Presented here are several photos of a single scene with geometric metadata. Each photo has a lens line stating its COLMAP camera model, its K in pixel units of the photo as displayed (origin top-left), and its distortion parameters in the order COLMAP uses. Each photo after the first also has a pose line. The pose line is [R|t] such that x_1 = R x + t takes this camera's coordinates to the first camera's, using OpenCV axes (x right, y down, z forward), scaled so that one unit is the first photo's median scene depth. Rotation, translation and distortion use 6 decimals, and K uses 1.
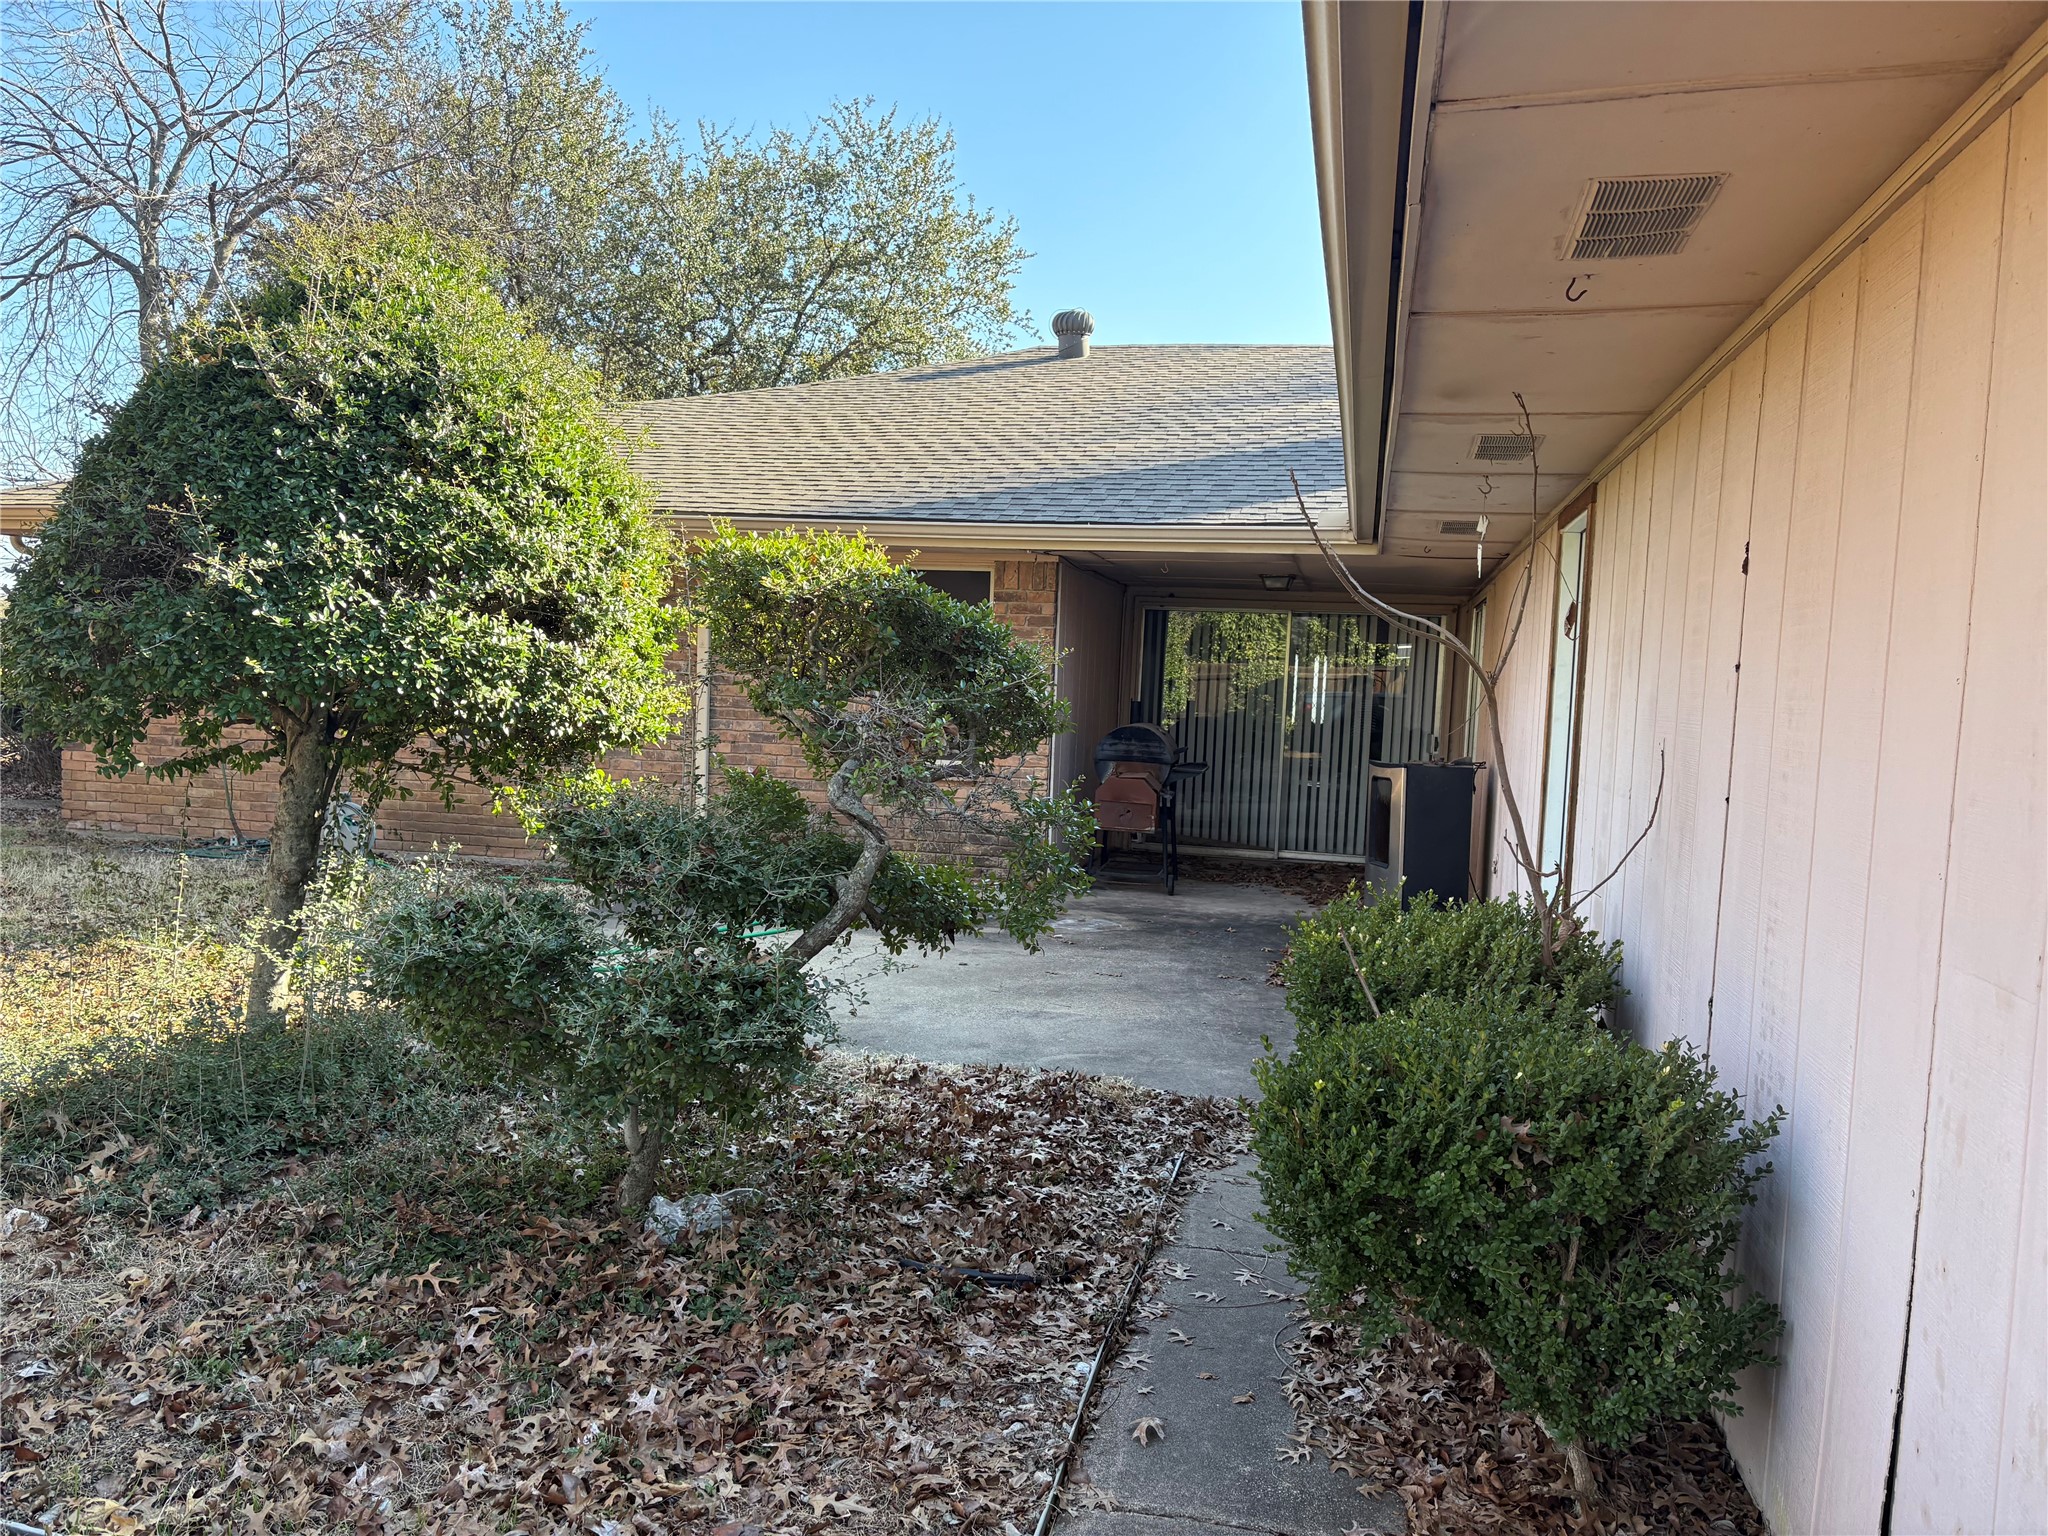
lens RADIAL K [[1548.7, 0, 1018.7], [0, 1548.7, 780.1], [0, 0, 1]] dist [0.055721, -0.062212]
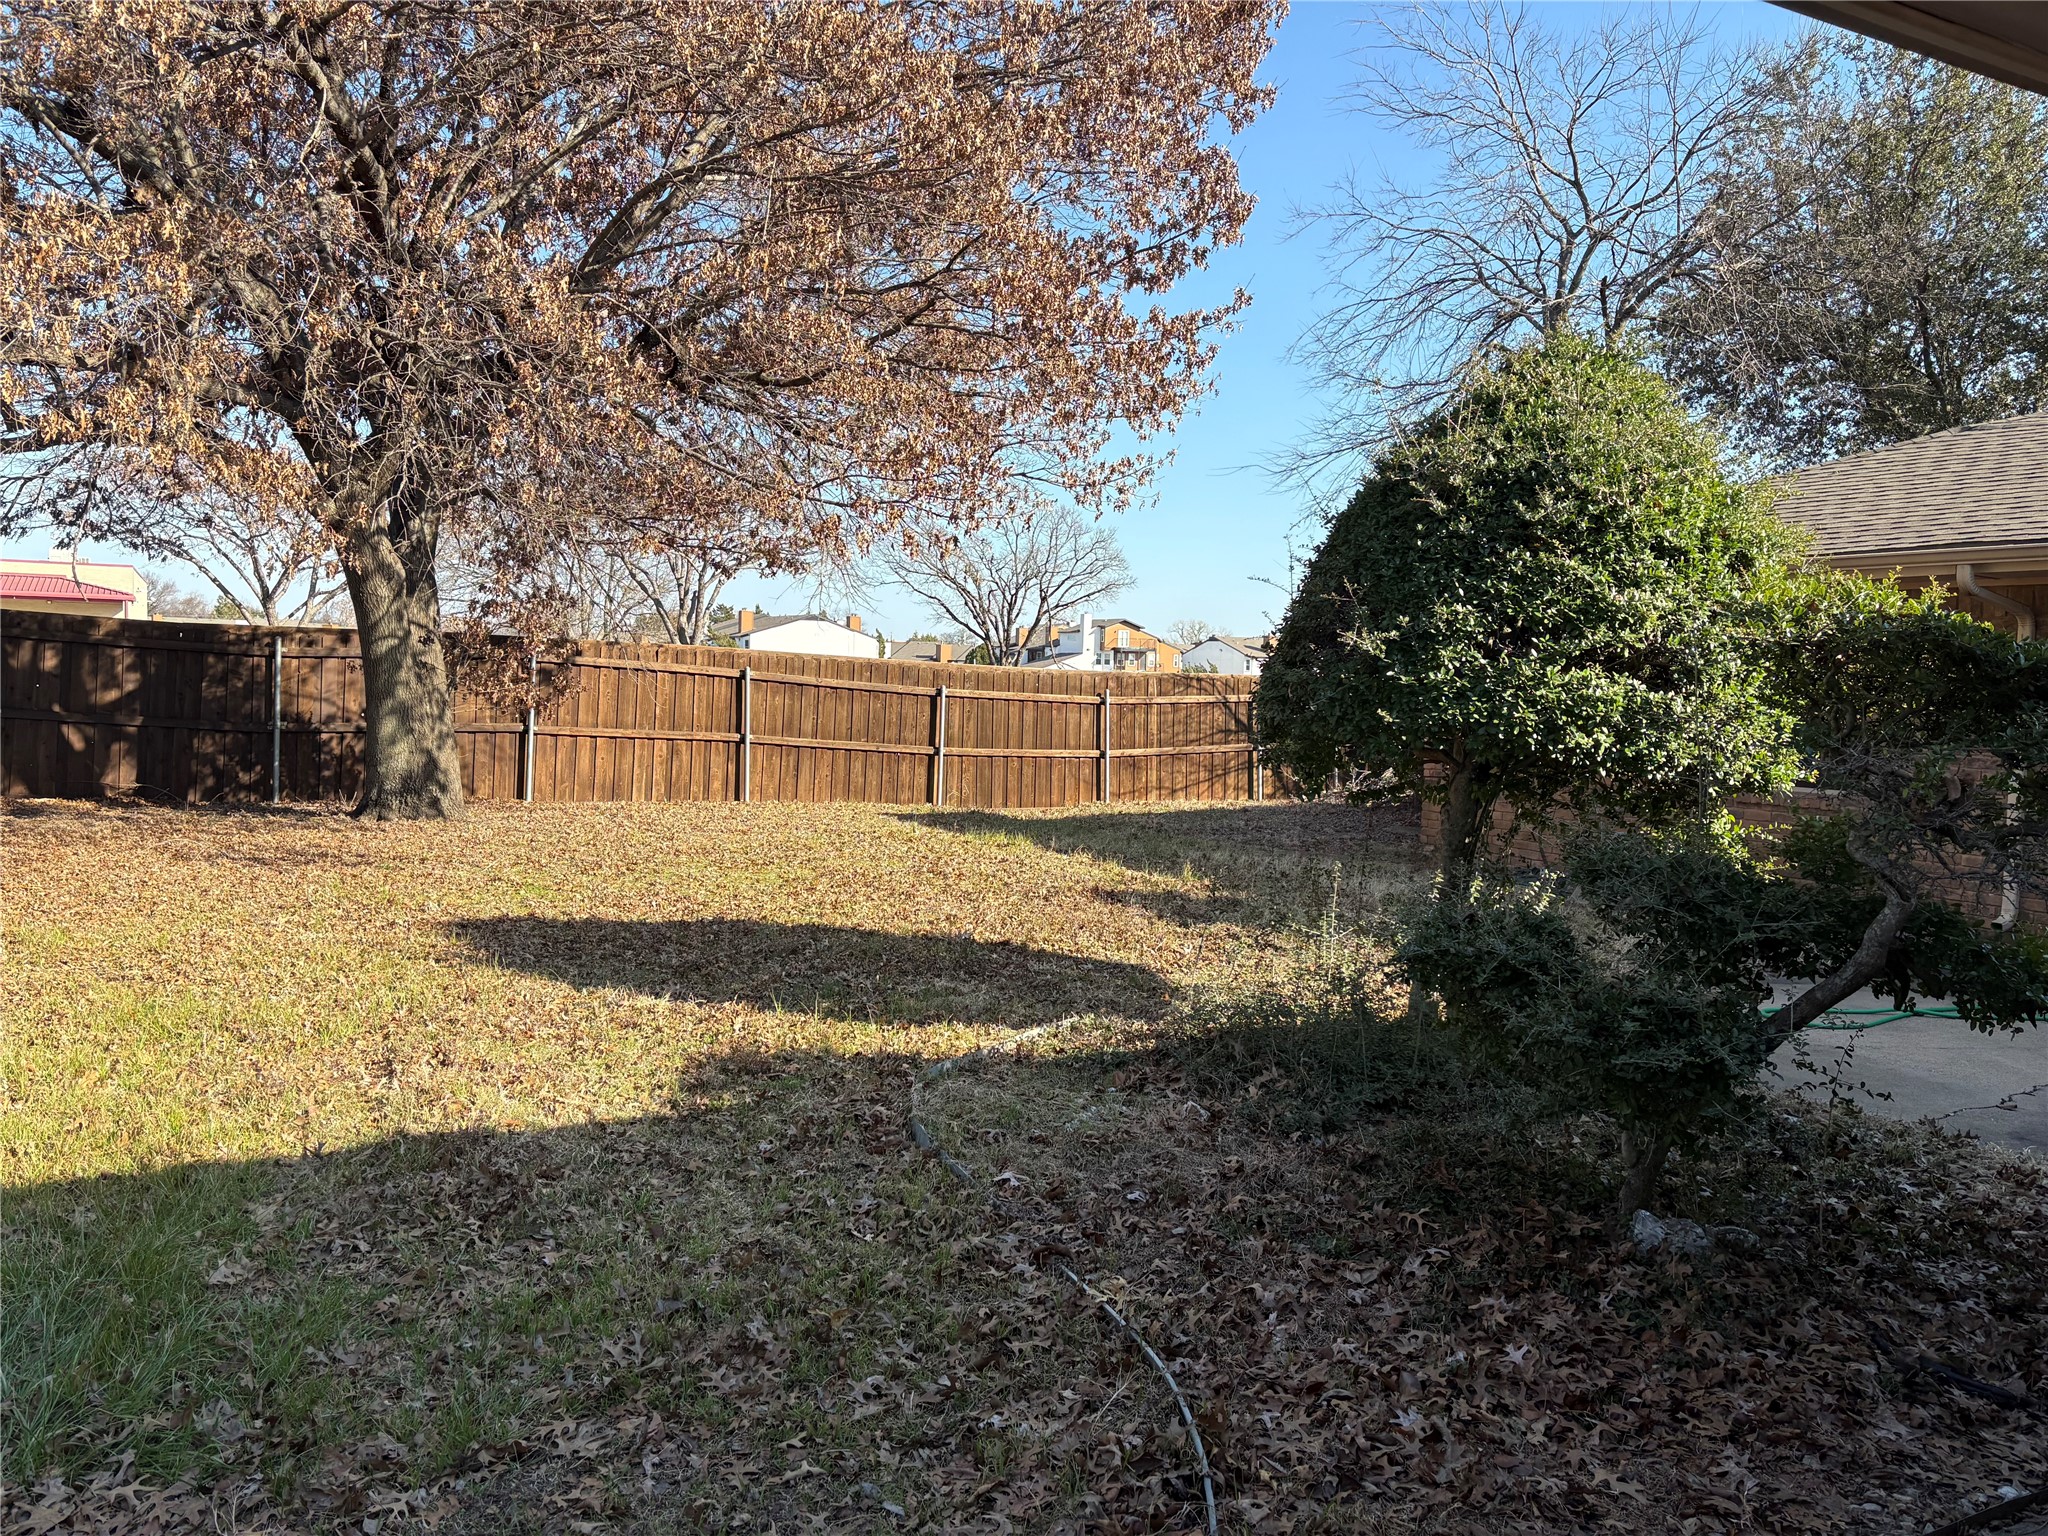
lens RADIAL K [[1548.7, 0, 1017.9], [0, 1548.7, 767.6], [0, 0, 1]] dist [0.055721, -0.062212]
pose [[0.647039, 0.023682, -0.762089, 0.252701], [-0.053440, 0.998468, -0.014344, 0.002281], [0.760582, 0.050007, 0.647314, -0.028012]]
